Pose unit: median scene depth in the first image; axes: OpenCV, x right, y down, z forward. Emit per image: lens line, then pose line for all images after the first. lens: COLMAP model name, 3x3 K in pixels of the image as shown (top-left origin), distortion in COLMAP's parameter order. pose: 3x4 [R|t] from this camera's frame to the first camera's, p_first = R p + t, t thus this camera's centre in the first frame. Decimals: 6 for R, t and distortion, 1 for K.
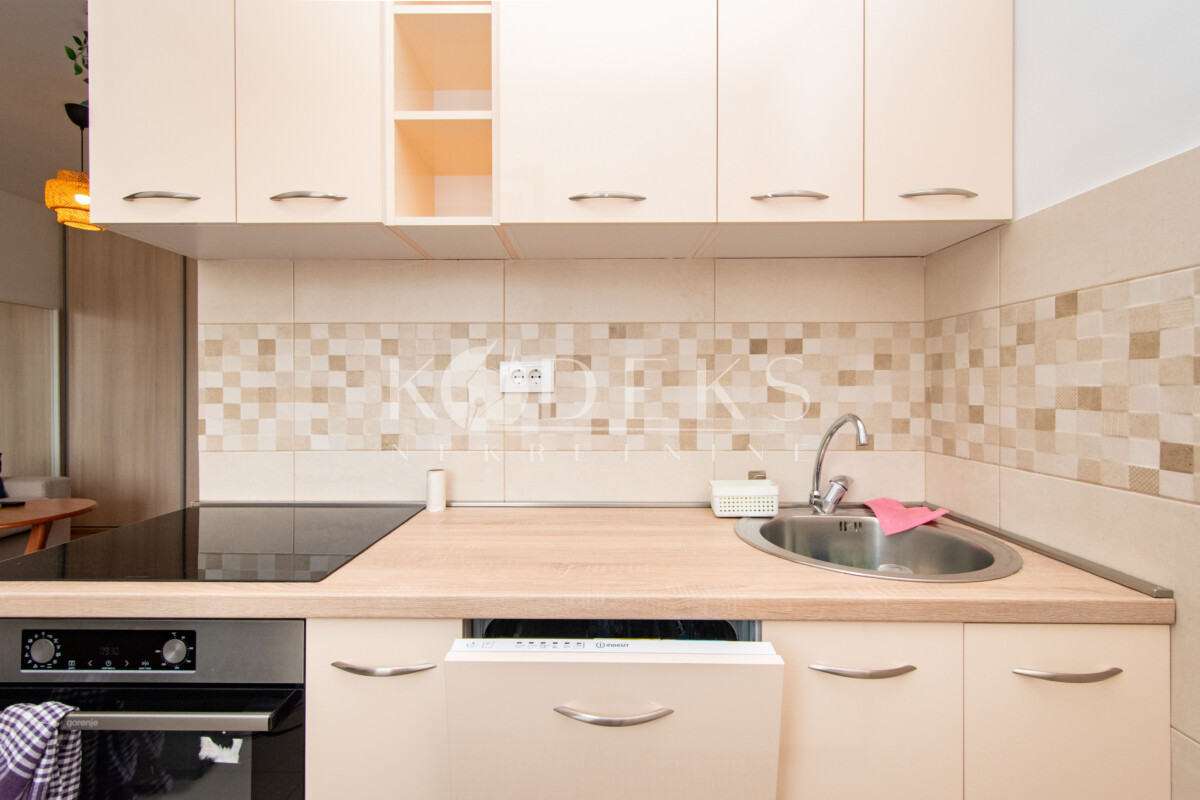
lens RADIAL K [[531.9, 0, 599.6], [0, 531.9, 389.4], [0, 0, 1]] dist [0.000351, 0.000176]
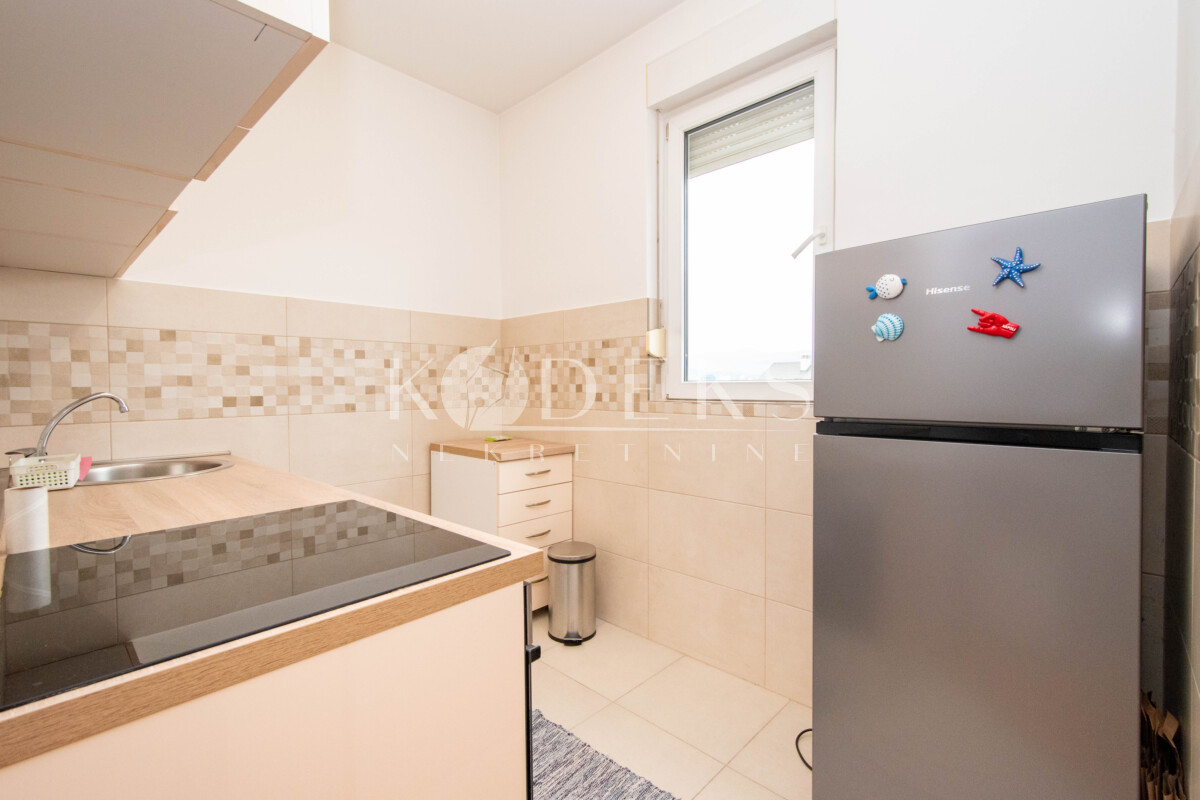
lens RADIAL K [[531.9, 0, 599.6], [0, 531.9, 389.4], [0, 0, 1]] dist [0.000351, 0.000176]
pose [[-0.740149, -0.002491, 0.672438, -1.679519], [0.007354, 0.999903, 0.011798, 0.035869], [-0.672402, 0.013678, -0.740060, 1.356139]]
